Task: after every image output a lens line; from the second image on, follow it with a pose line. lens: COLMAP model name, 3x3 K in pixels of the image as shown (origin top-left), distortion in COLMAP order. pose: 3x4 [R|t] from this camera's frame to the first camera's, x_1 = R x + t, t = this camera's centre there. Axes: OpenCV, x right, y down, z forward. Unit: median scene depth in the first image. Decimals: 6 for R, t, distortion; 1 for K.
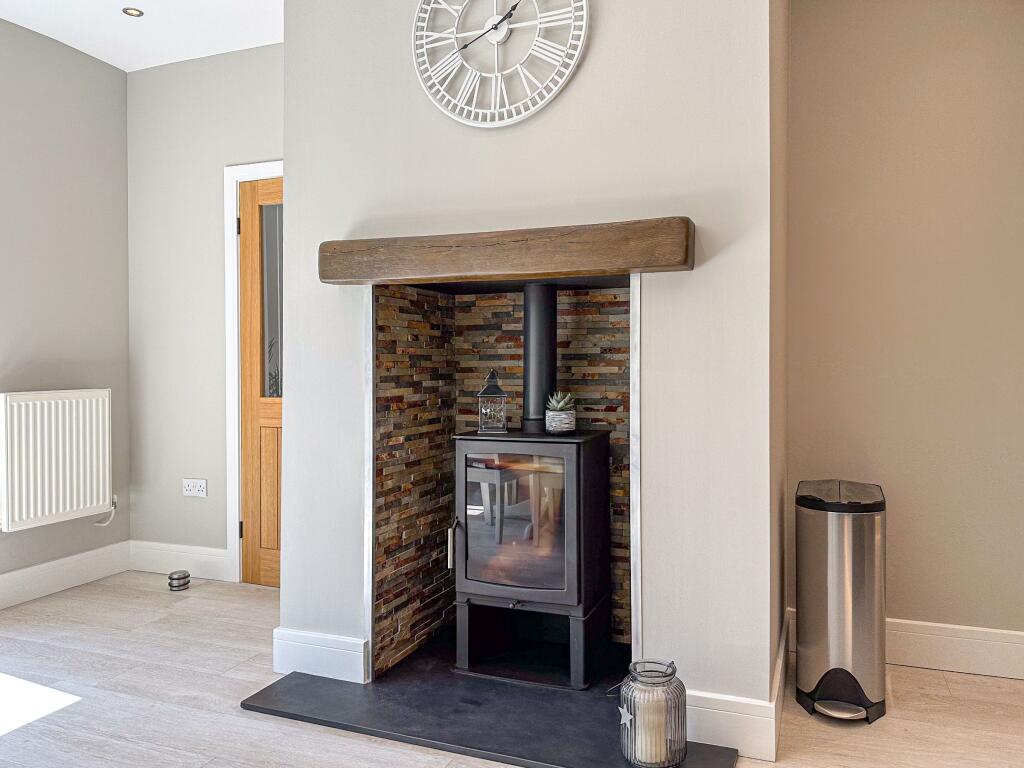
lens RADIAL K [[731.4, 0, 539.7], [0, 731.4, 363.2], [0, 0, 1]] dist [0.048264, -0.003593]
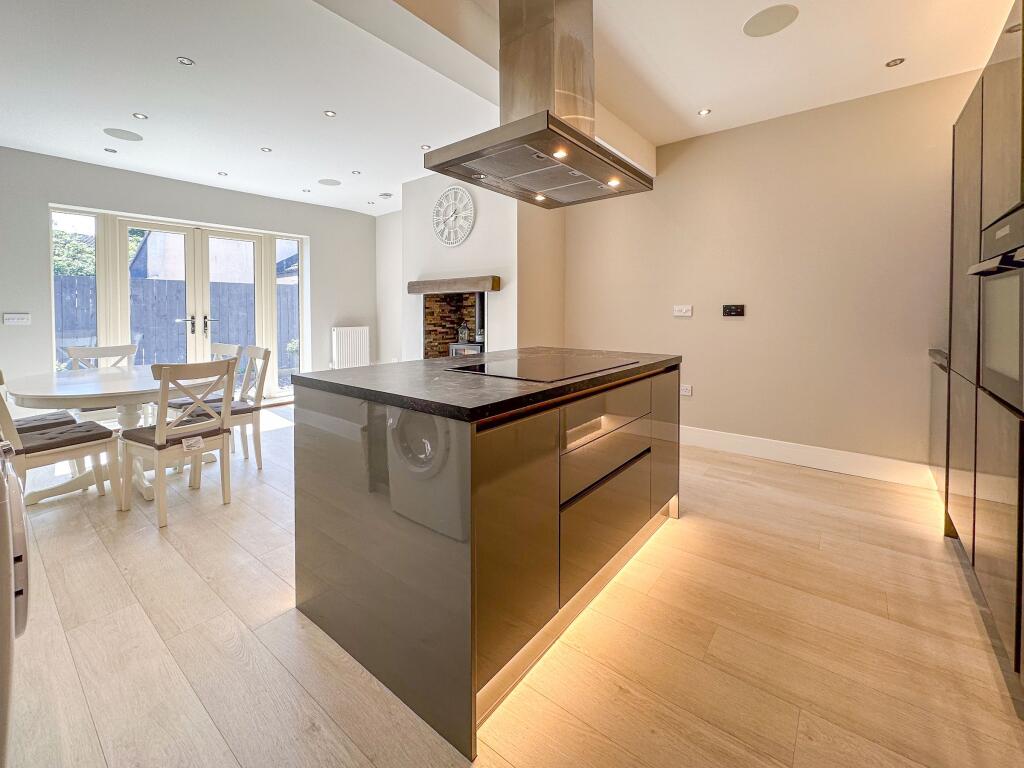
lens RADIAL K [[434.7, 0, 518.4], [0, 434.7, 311.1], [0, 0, 1]] dist [0.001927, 0.000462]
pose [[0.956429, -0.000730, -0.291965, 0.687036], [-0.001072, 0.999981, -0.006012, -0.022690], [0.291964, 0.006063, 0.956410, -0.656299]]
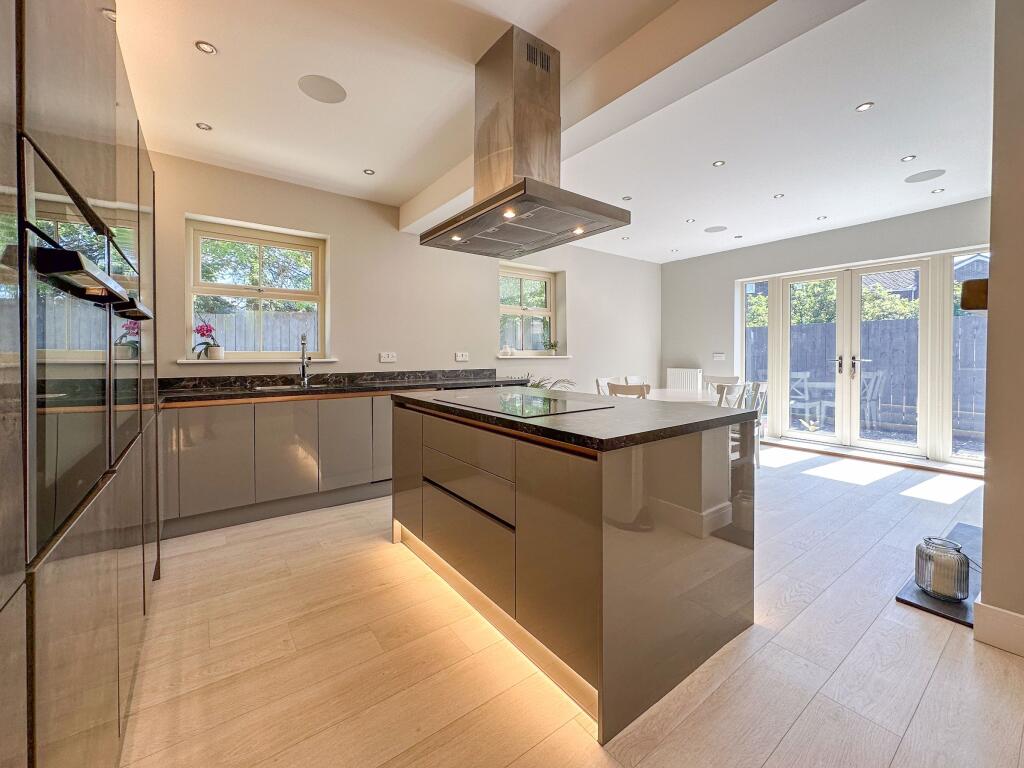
lens RADIAL K [[418.9, 0, 501.7], [0, 418.9, 361.1], [0, 0, 1]] dist [0.001405, 0.000376]
pose [[-0.543343, 0.018448, -0.839308, 1.198550], [-0.004747, 0.999675, 0.025046, -0.030443], [0.839497, 0.017593, -0.543079, 0.497517]]
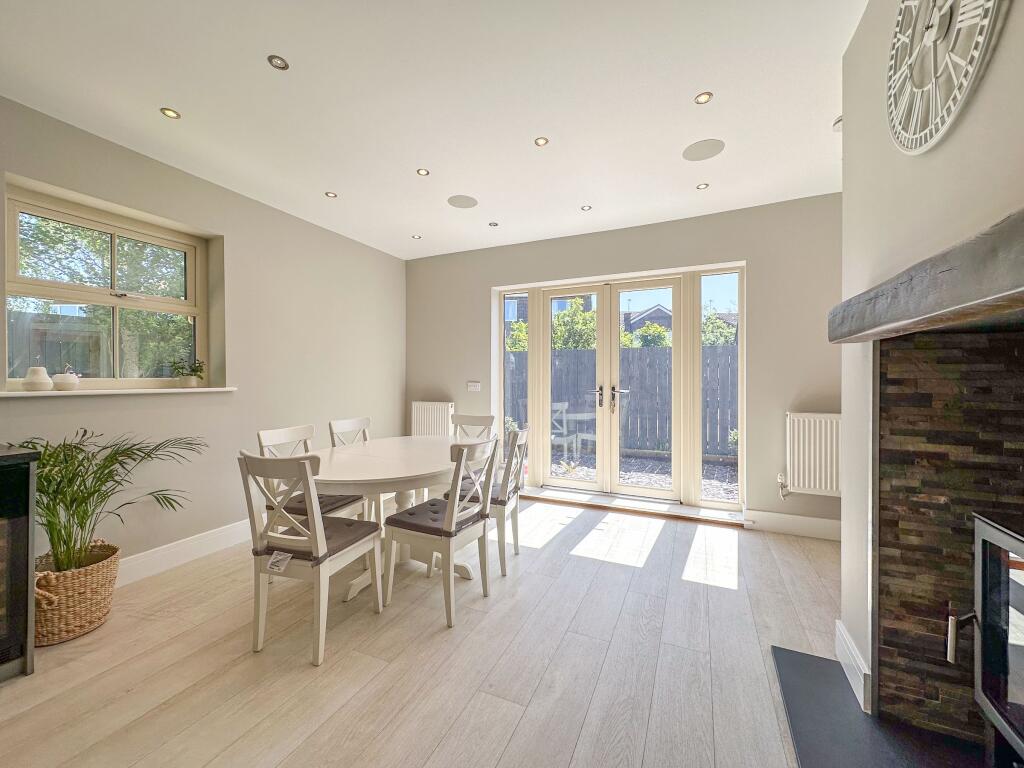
lens RADIAL K [[418.9, 0, 511.5], [0, 418.9, 382.0], [0, 0, 1]] dist [0.001405, 0.000376]
pose [[-0.047330, 0.015274, -0.998763, 0.376977], [-0.011246, 0.999812, 0.015823, -0.049220], [0.998816, 0.011981, -0.047149, 0.488663]]
